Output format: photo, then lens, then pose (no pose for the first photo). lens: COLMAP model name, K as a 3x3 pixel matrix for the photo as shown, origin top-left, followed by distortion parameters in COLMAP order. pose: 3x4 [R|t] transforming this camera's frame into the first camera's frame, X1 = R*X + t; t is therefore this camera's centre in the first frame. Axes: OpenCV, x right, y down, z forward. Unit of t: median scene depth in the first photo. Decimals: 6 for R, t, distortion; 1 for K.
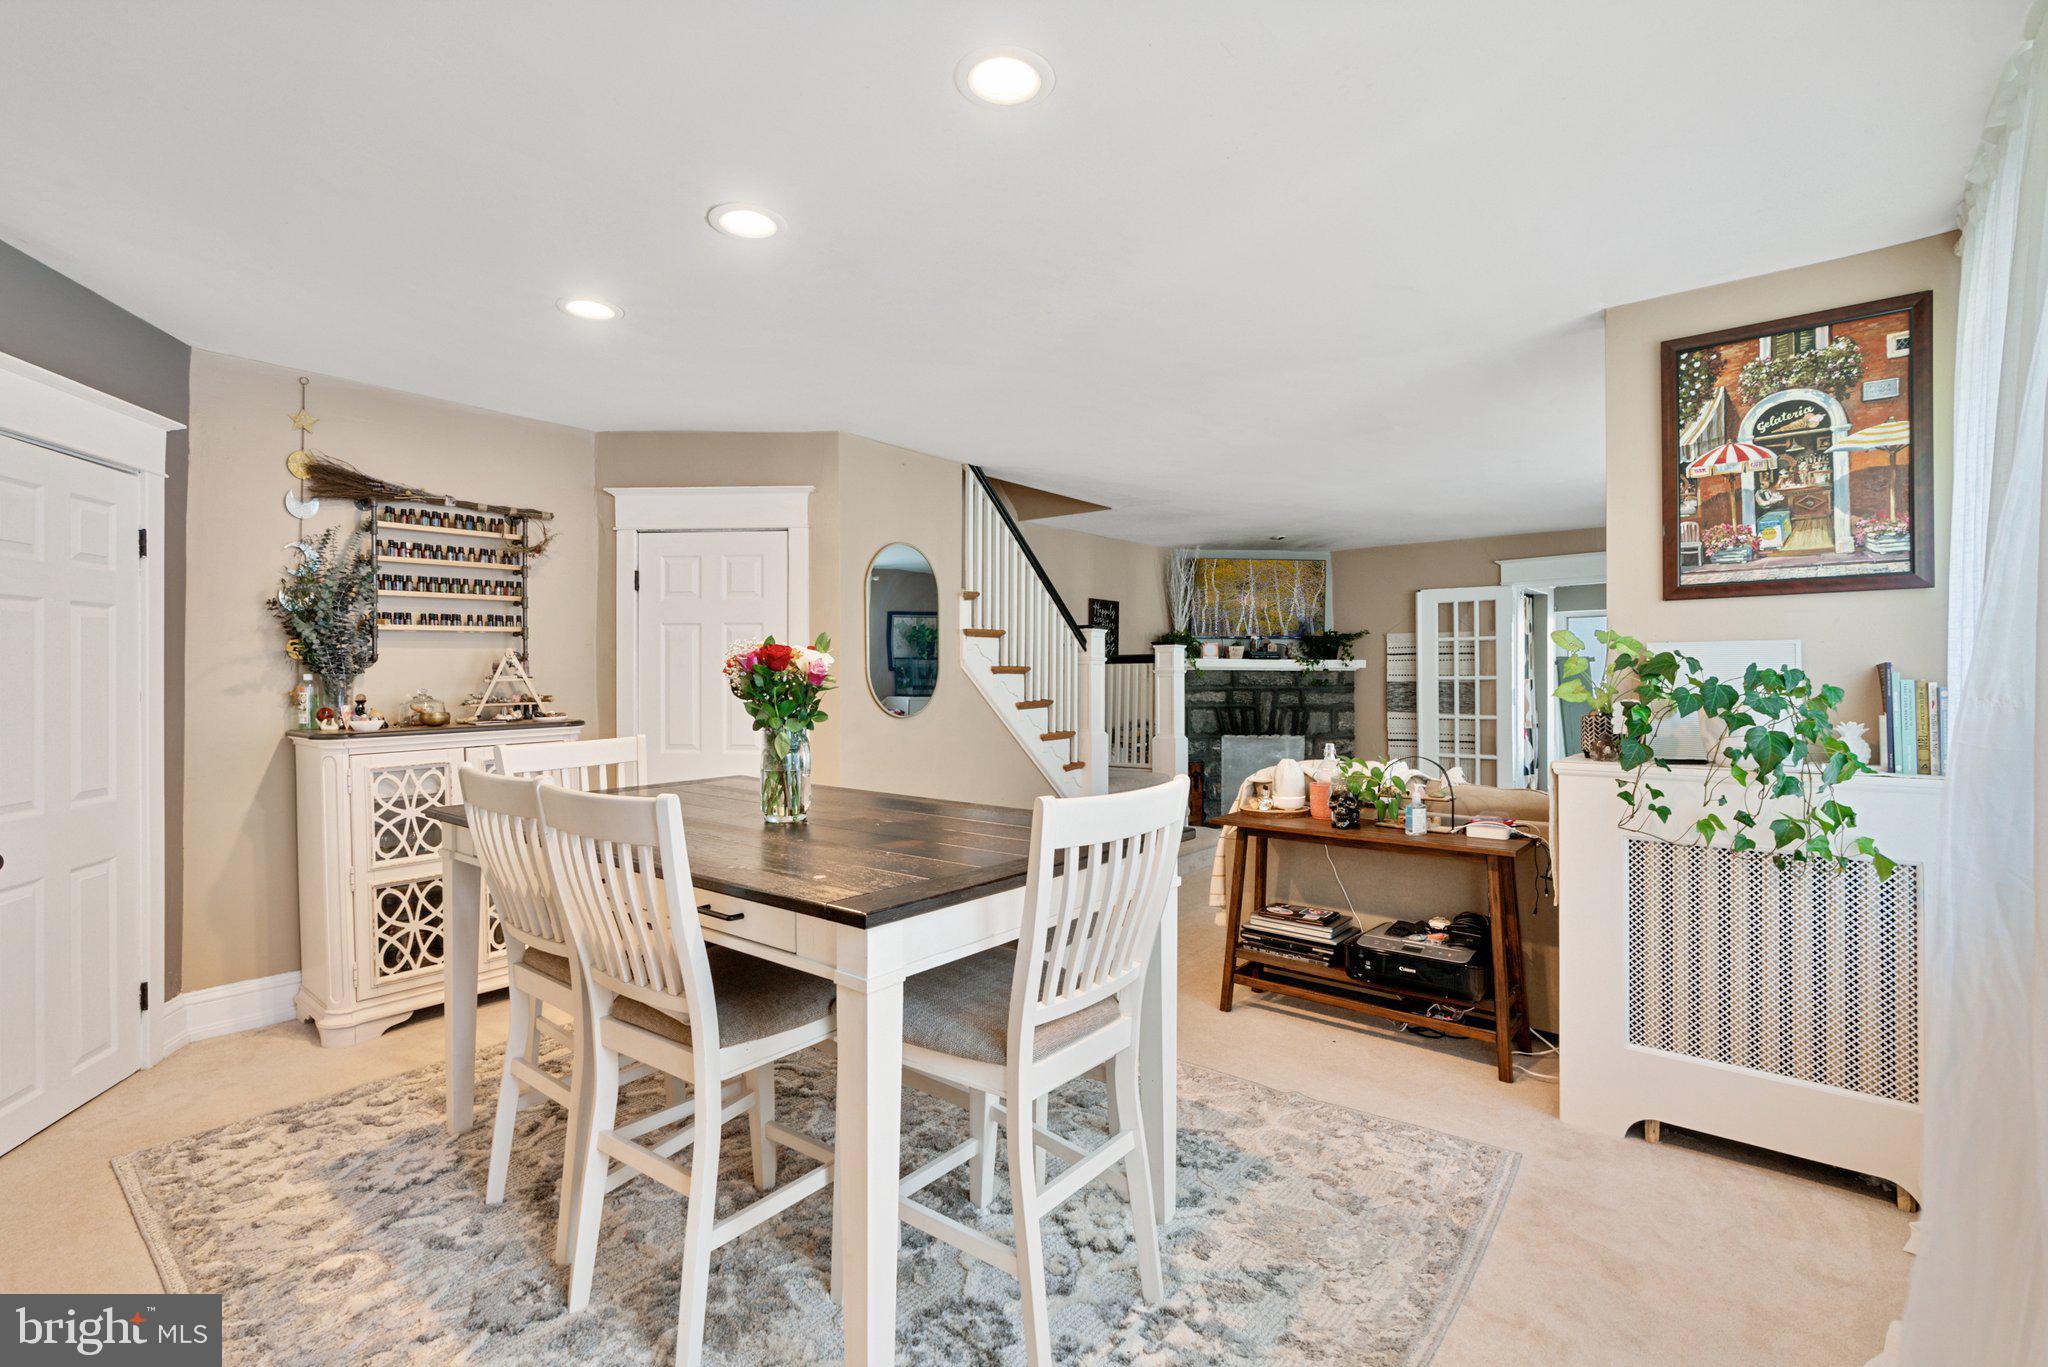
lens RADIAL K [[929.6, 0, 1029.2], [0, 929.6, 675.3], [0, 0, 1]] dist [-0.003950, 0.000168]
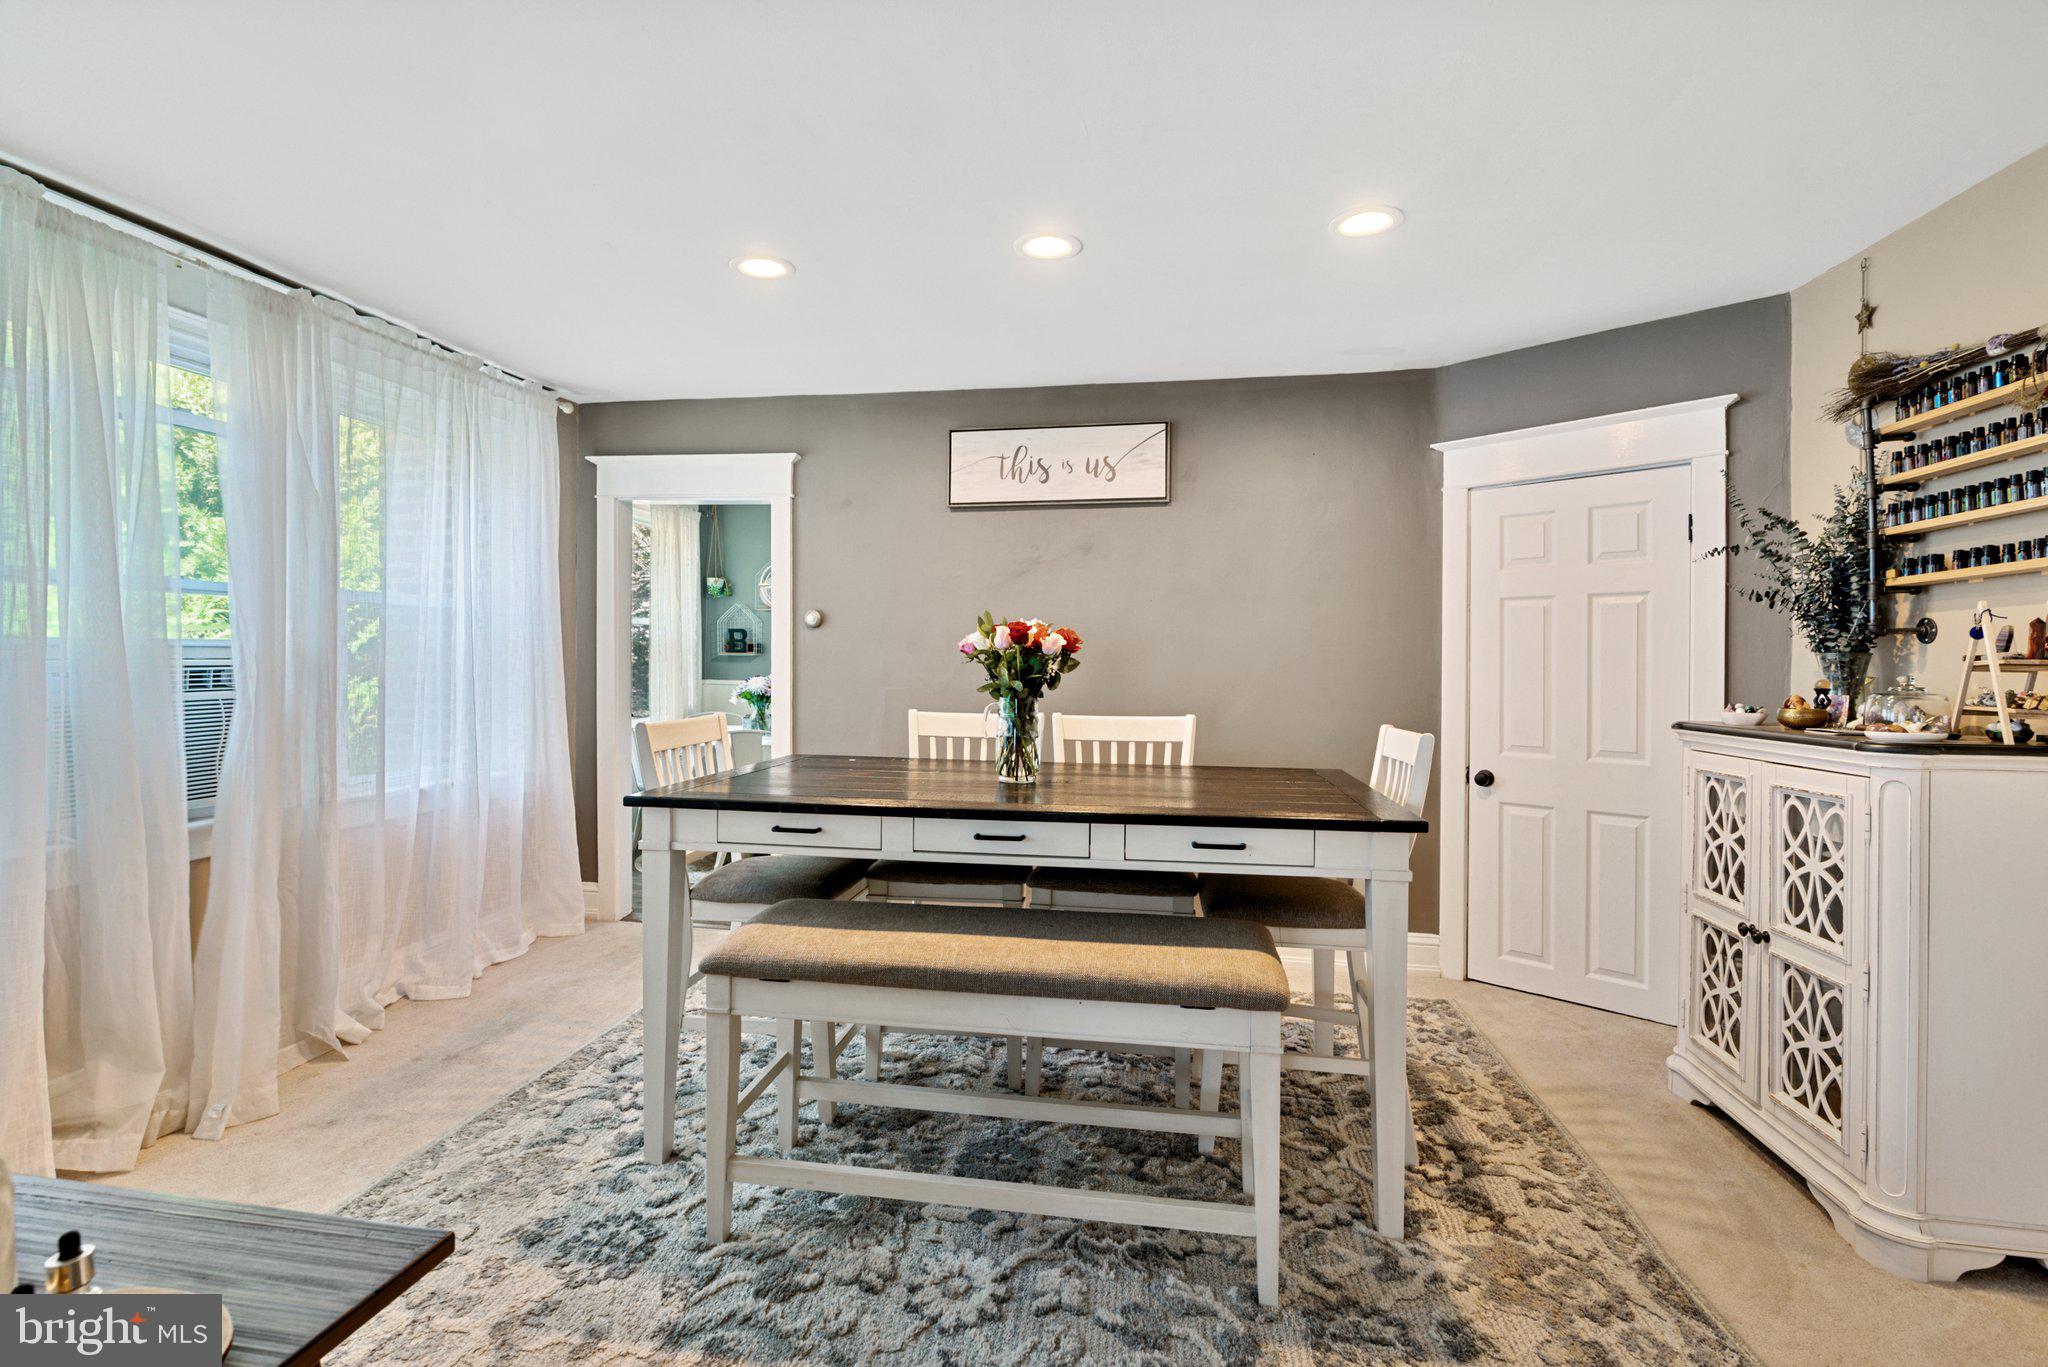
lens RADIAL K [[929.6, 0, 1032.9], [0, 929.6, 649.3], [0, 0, 1]] dist [-0.003950, 0.000168]
pose [[-0.866678, -0.010485, -0.498758, 0.060114], [-0.006543, 0.999932, -0.009652, 0.001872], [0.498825, -0.005101, -0.866687, 0.565748]]
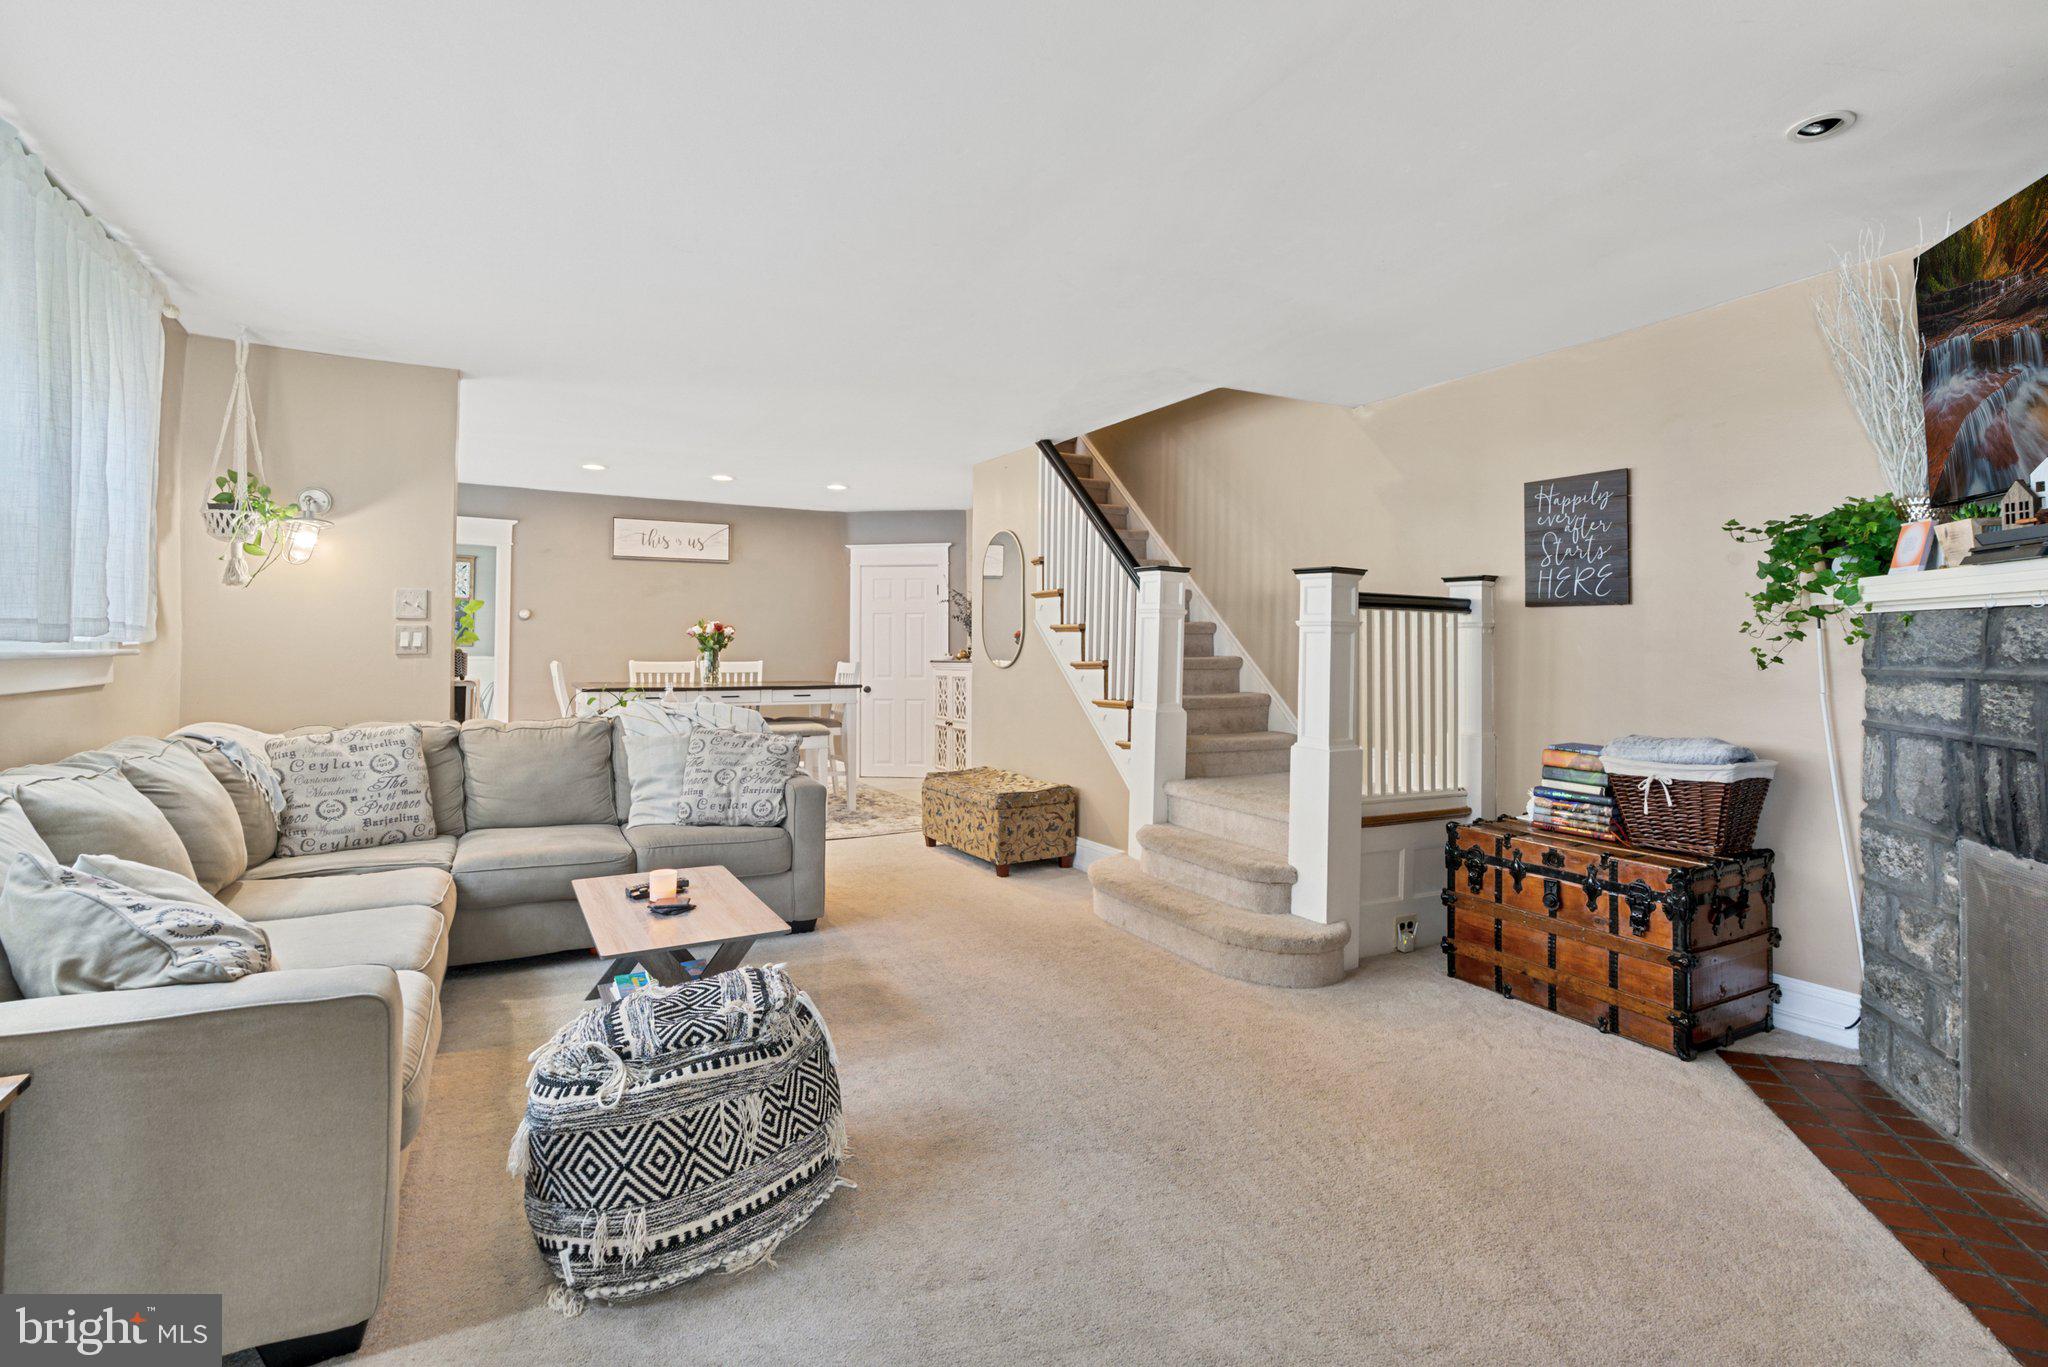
lens RADIAL K [[929.6, 0, 1013.5], [0, 929.6, 632.8], [0, 0, 1]] dist [-0.003950, 0.000168]
pose [[-0.375952, -0.013875, -0.926535, 0.591290], [-0.006221, 0.999903, -0.012450, 0.007068], [0.926618, 0.001084, -0.376002, 0.854062]]
